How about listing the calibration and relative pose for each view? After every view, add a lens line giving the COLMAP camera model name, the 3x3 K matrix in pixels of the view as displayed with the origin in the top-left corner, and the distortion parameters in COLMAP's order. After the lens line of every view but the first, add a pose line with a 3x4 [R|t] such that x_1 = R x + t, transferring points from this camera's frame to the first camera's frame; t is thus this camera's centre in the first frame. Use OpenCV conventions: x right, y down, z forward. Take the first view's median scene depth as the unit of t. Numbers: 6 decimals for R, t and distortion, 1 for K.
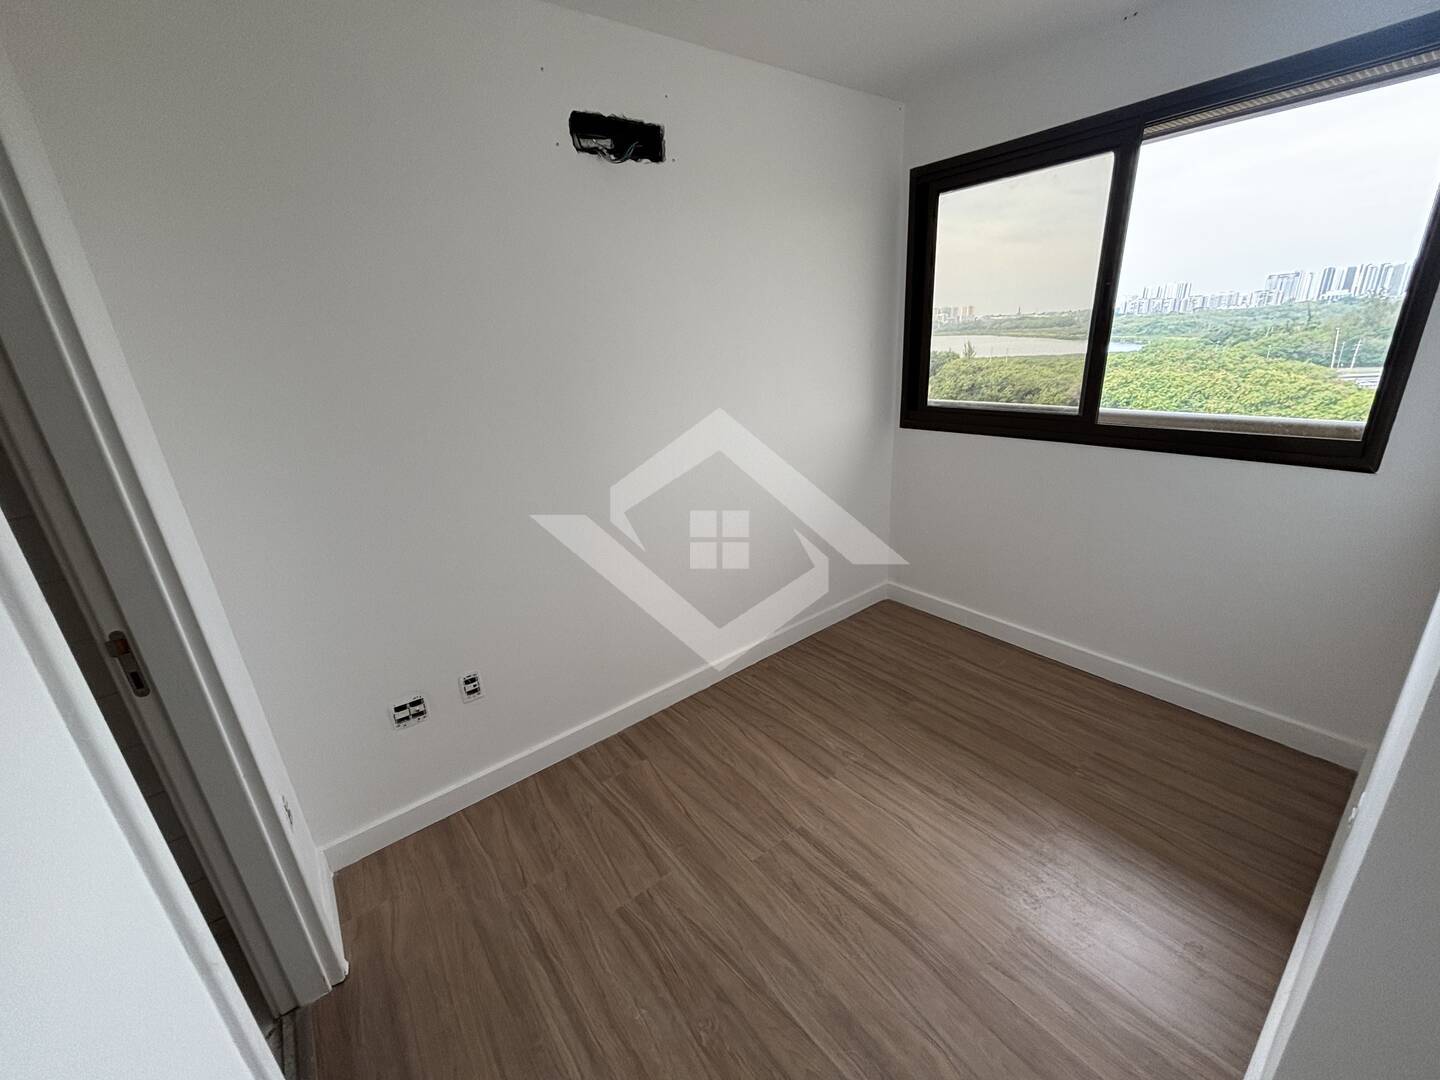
lens RADIAL K [[583.1, 0, 722.1], [0, 583.1, 539.7], [0, 0, 1]] dist [-0.002283, 0.000272]
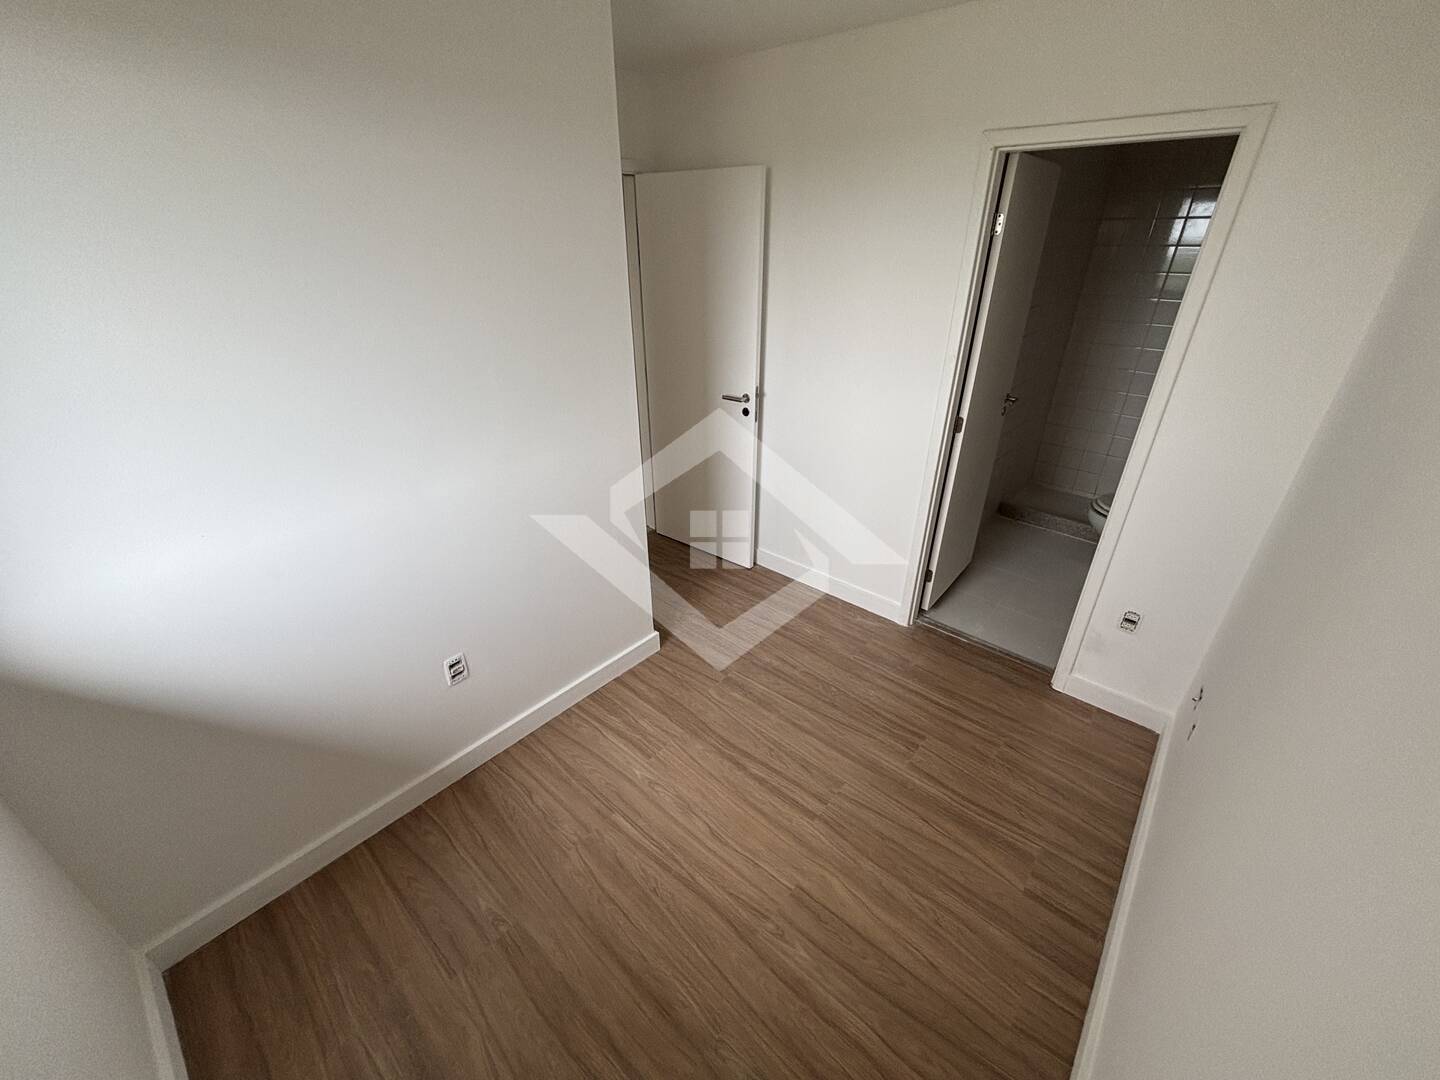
lens RADIAL K [[583.1, 0, 723.3], [0, 583.1, 539.8], [0, 0, 1]] dist [-0.002283, 0.000272]
pose [[-0.979439, 0.146452, -0.138748, 0.357924], [-0.005058, 0.669712, 0.742604, -0.611298], [0.201678, 0.728037, -0.655201, 1.259801]]
